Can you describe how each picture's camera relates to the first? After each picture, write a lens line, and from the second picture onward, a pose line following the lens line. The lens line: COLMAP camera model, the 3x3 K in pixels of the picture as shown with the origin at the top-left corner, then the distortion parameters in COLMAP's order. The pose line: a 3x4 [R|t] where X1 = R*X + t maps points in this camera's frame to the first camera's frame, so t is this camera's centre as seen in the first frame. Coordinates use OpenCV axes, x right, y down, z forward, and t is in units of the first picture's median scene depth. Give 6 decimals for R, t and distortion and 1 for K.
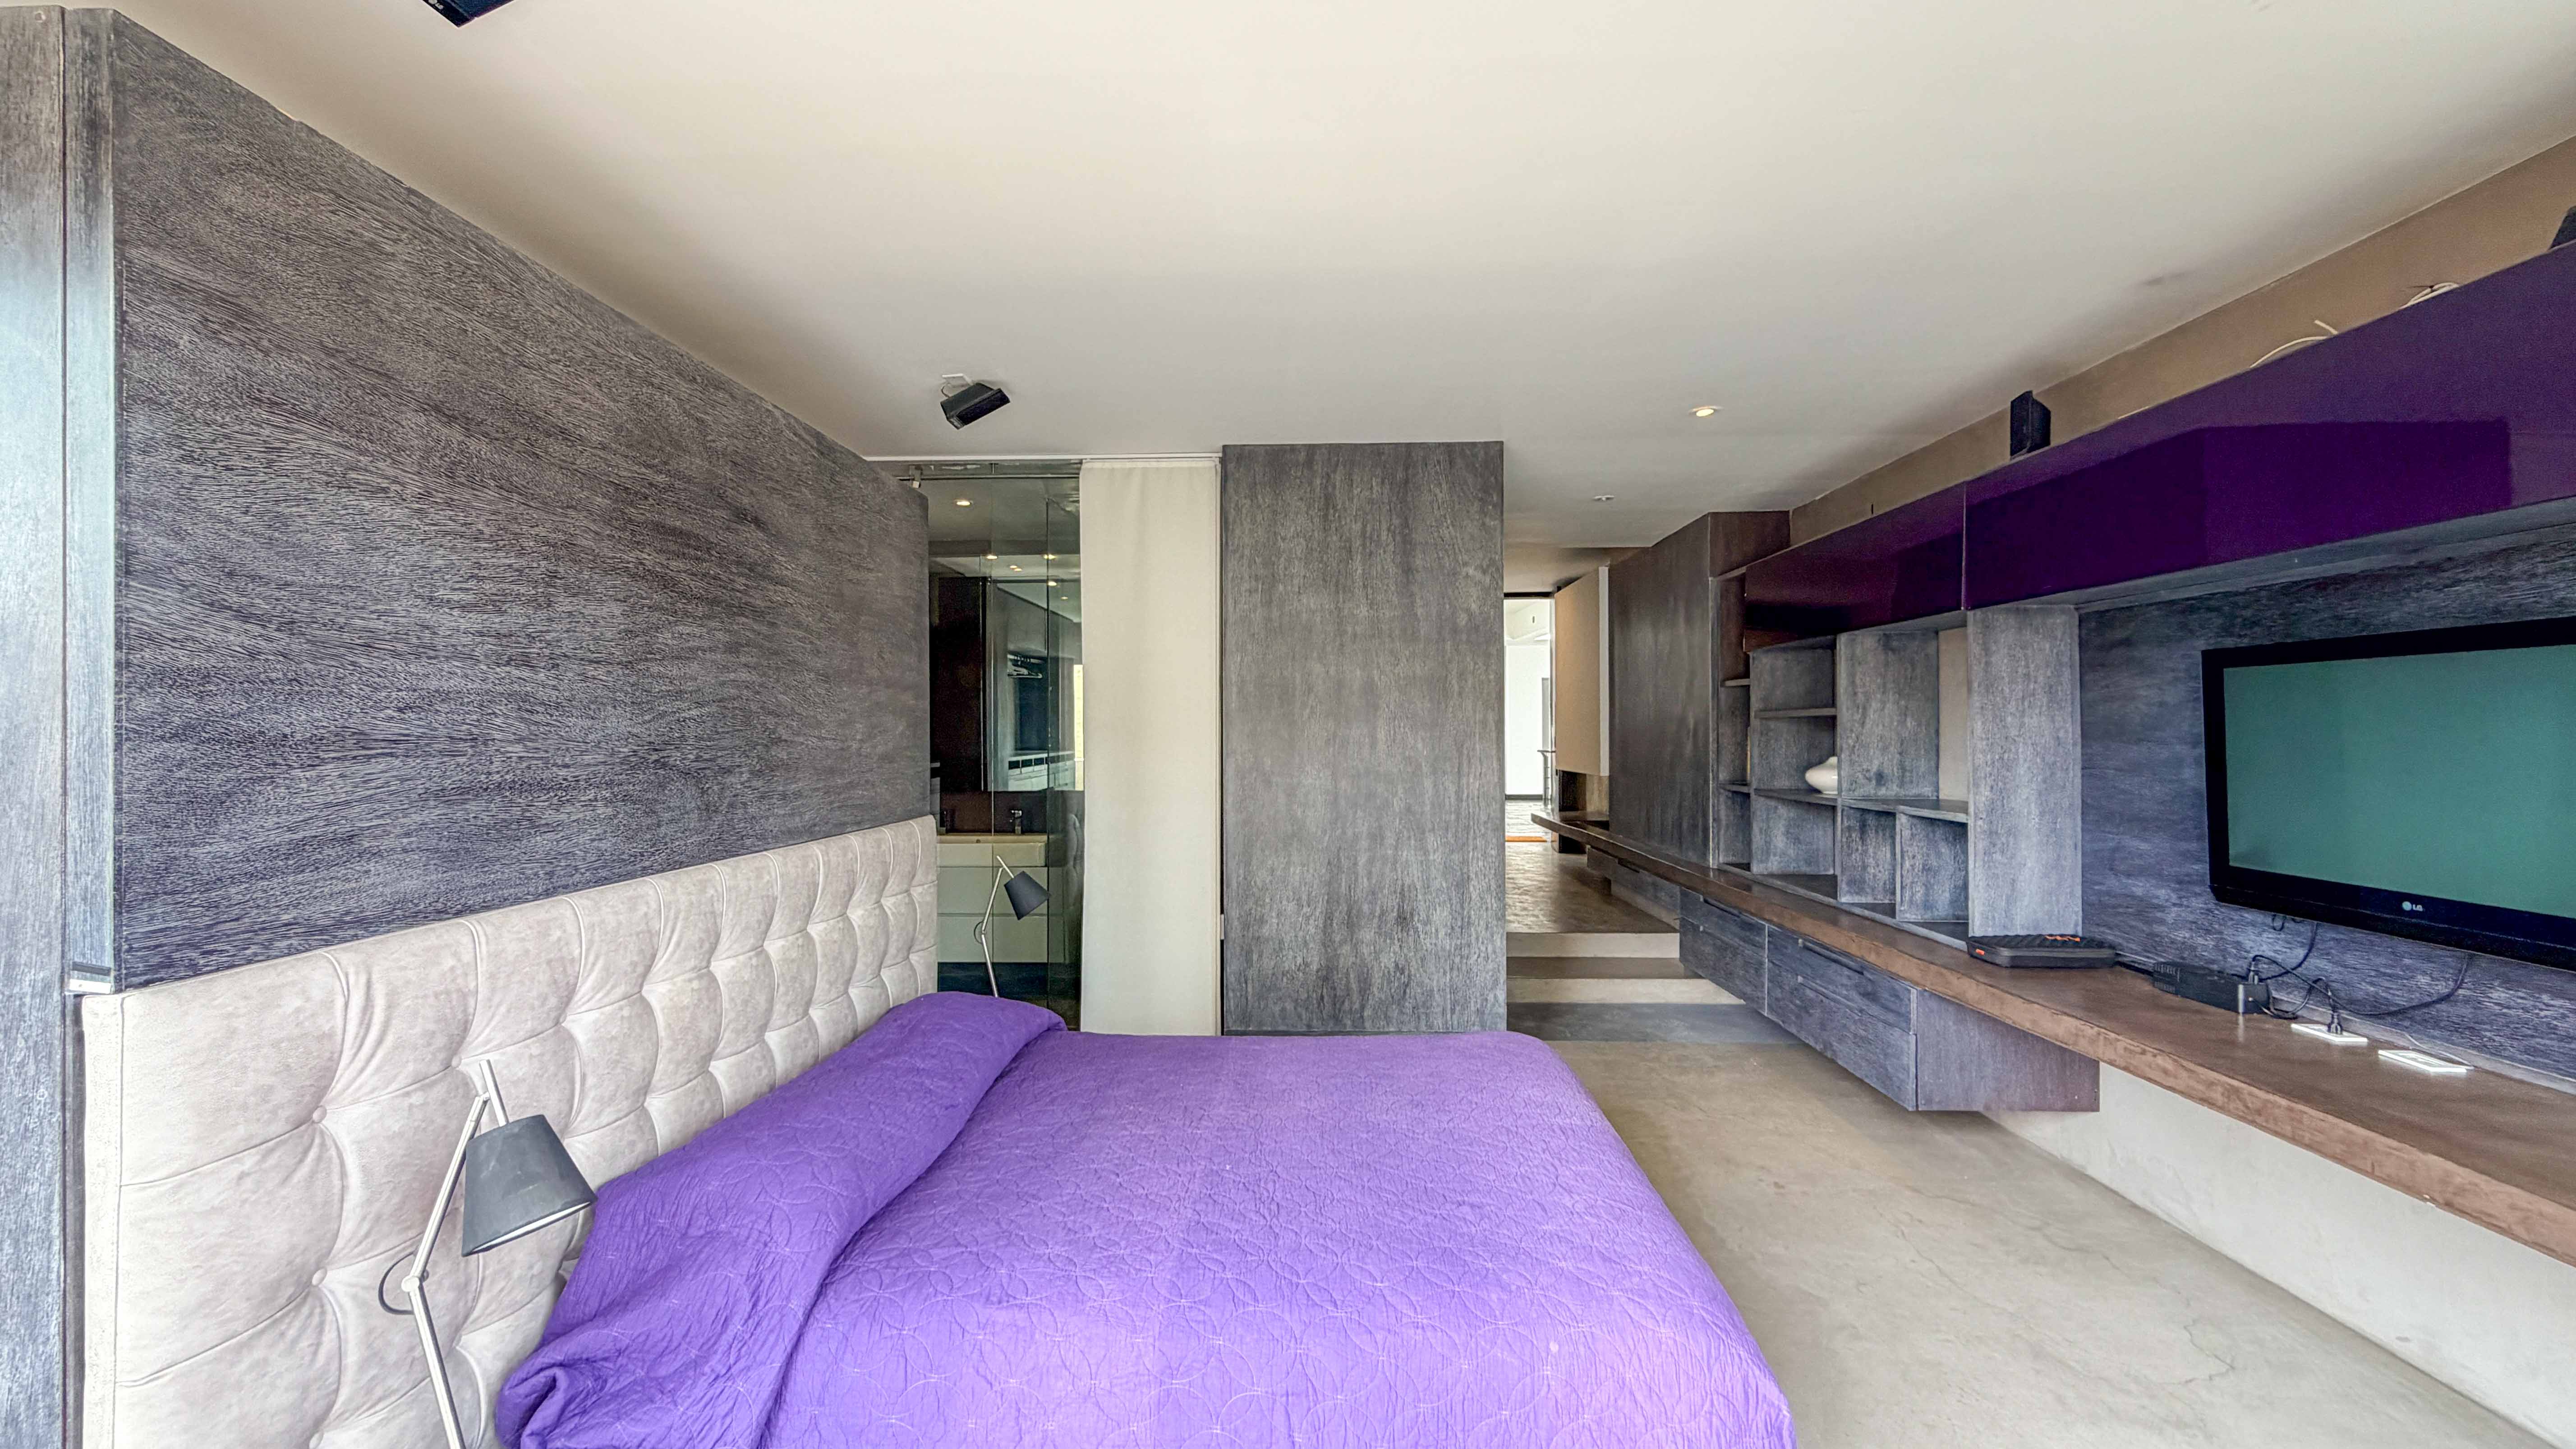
lens RADIAL K [[1044.1, 0, 1279.7], [0, 1044.1, 733.5], [0, 0, 1]] dist [0.001388, -0.000038]
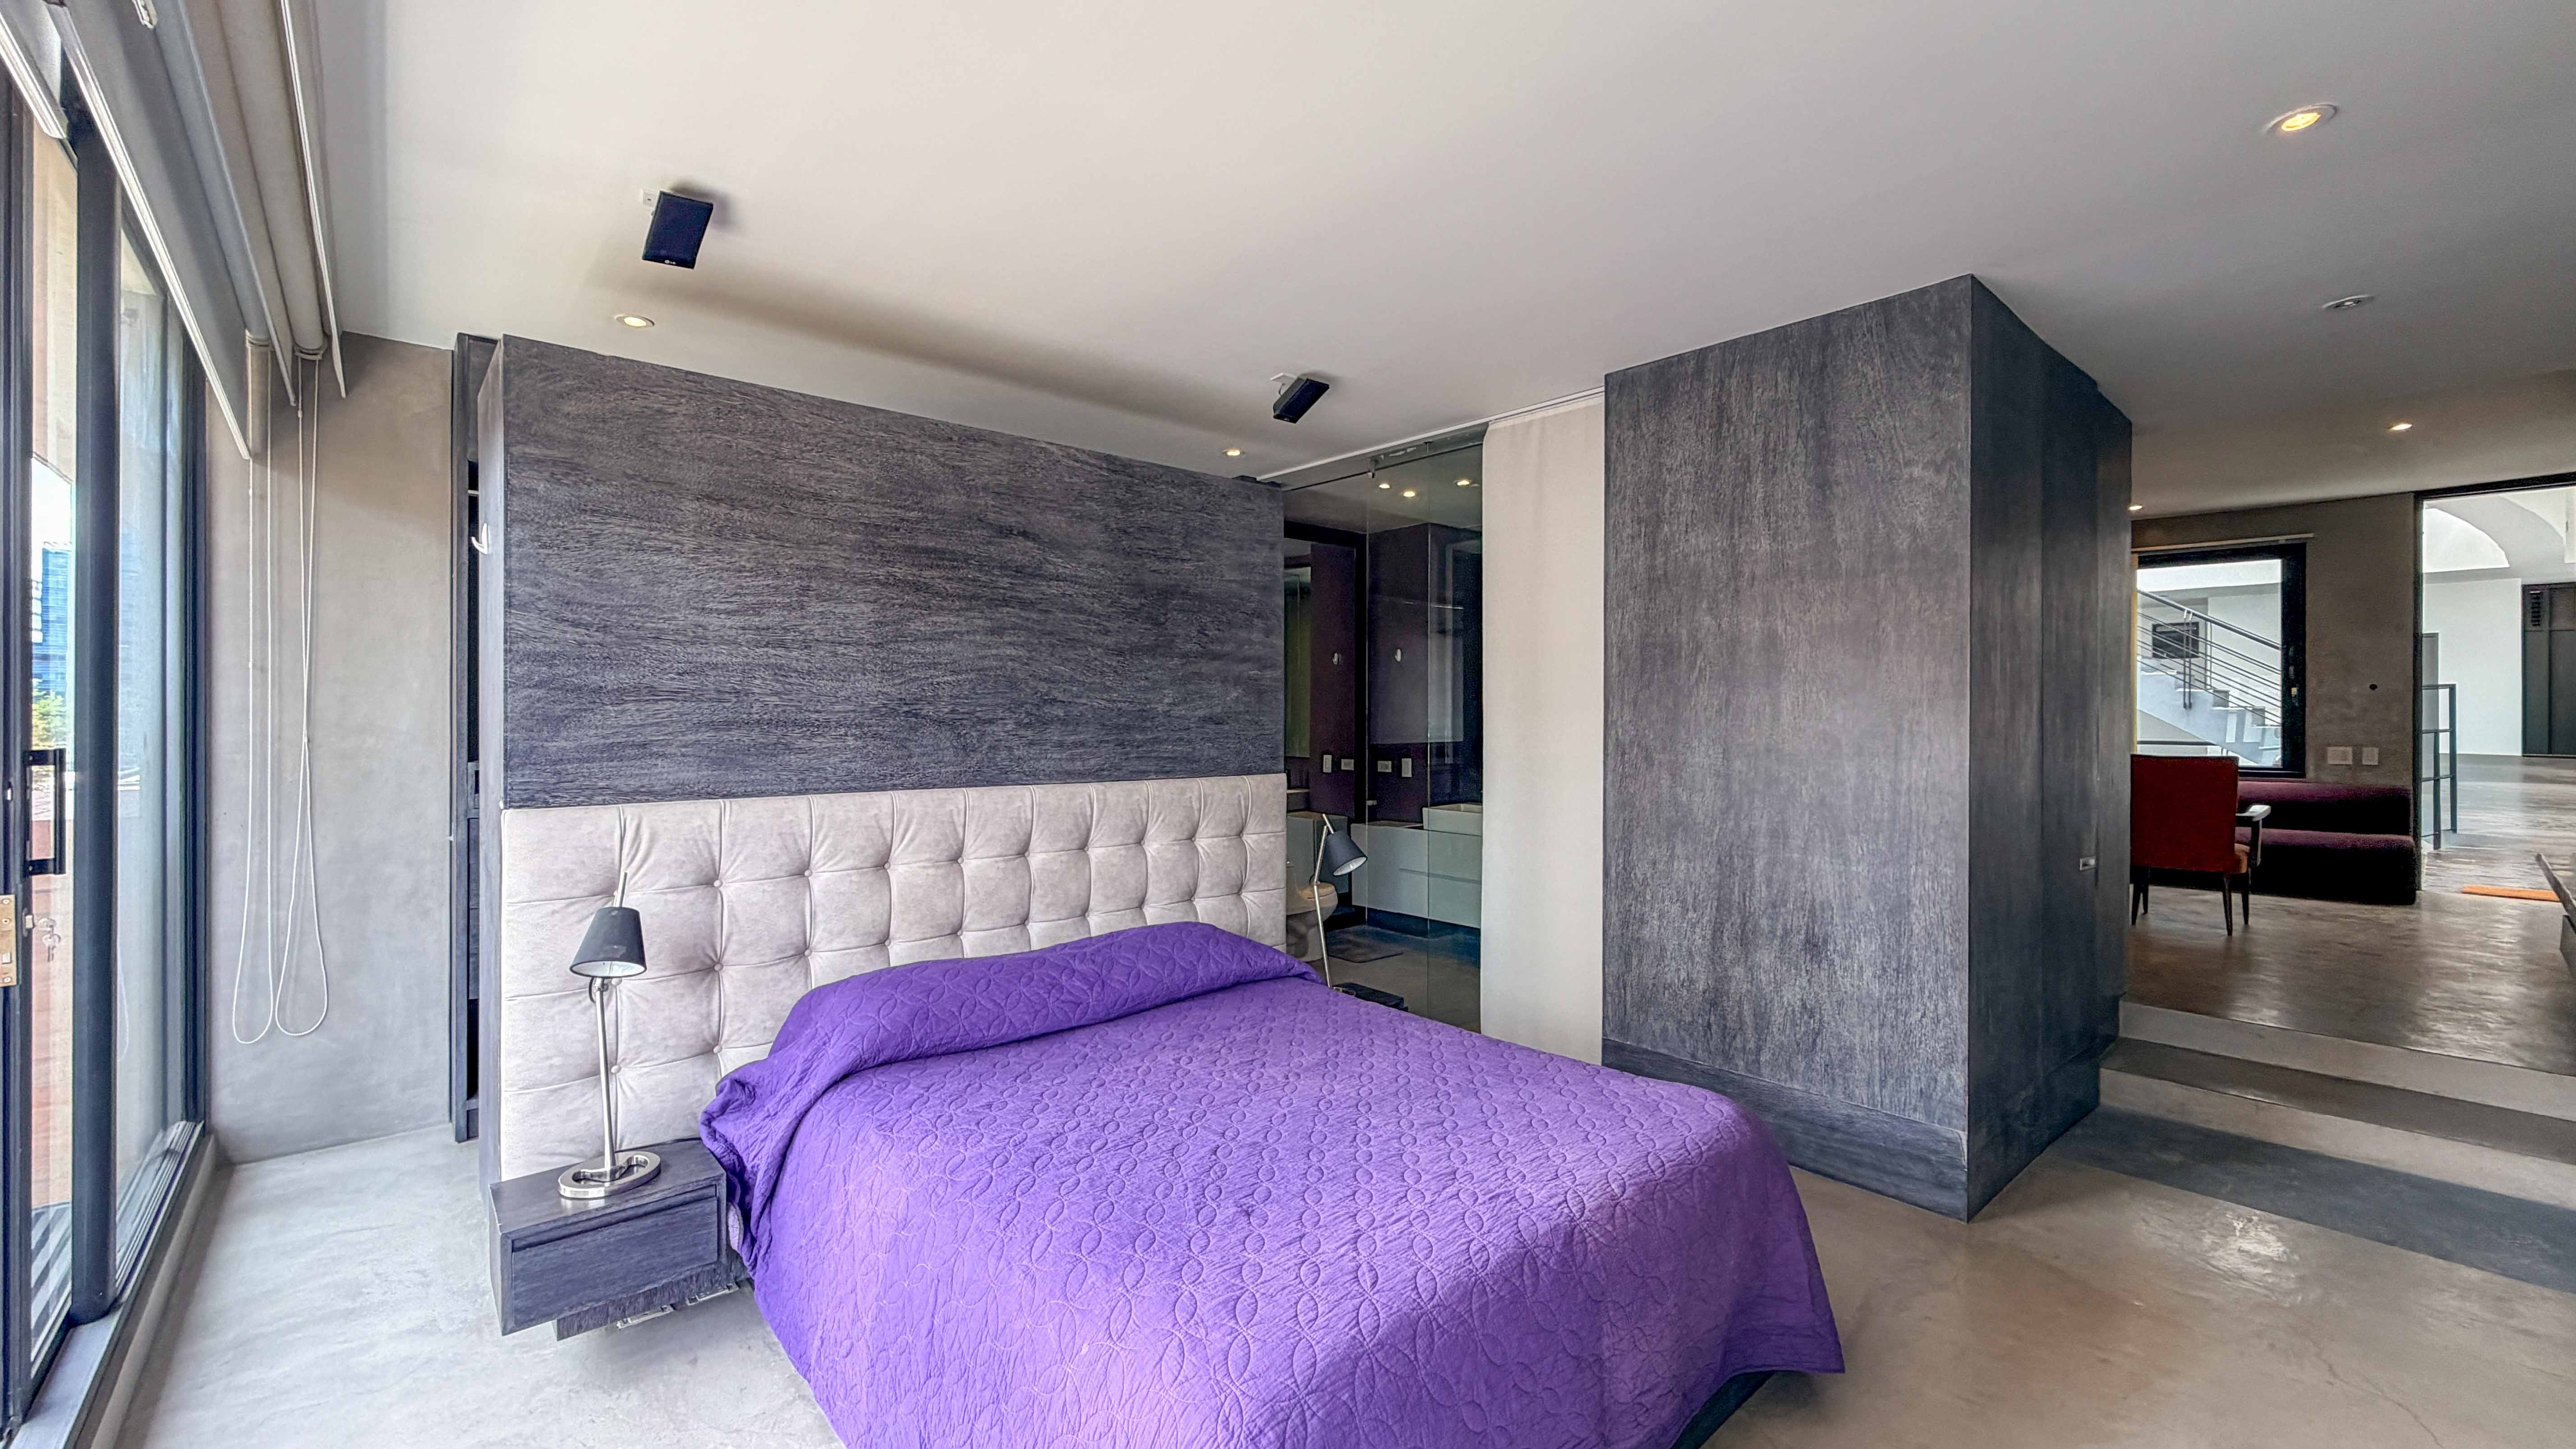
lens RADIAL K [[1044.2, 0, 1279.5], [0, 1044.2, 724.9], [0, 0, 1]] dist [0.001481, 0.000152]
pose [[0.683450, 0.012064, -0.729898, 0.668911], [-0.008482, 0.999927, 0.008585, 0.023264], [0.729948, 0.000323, 0.683502, 0.325502]]
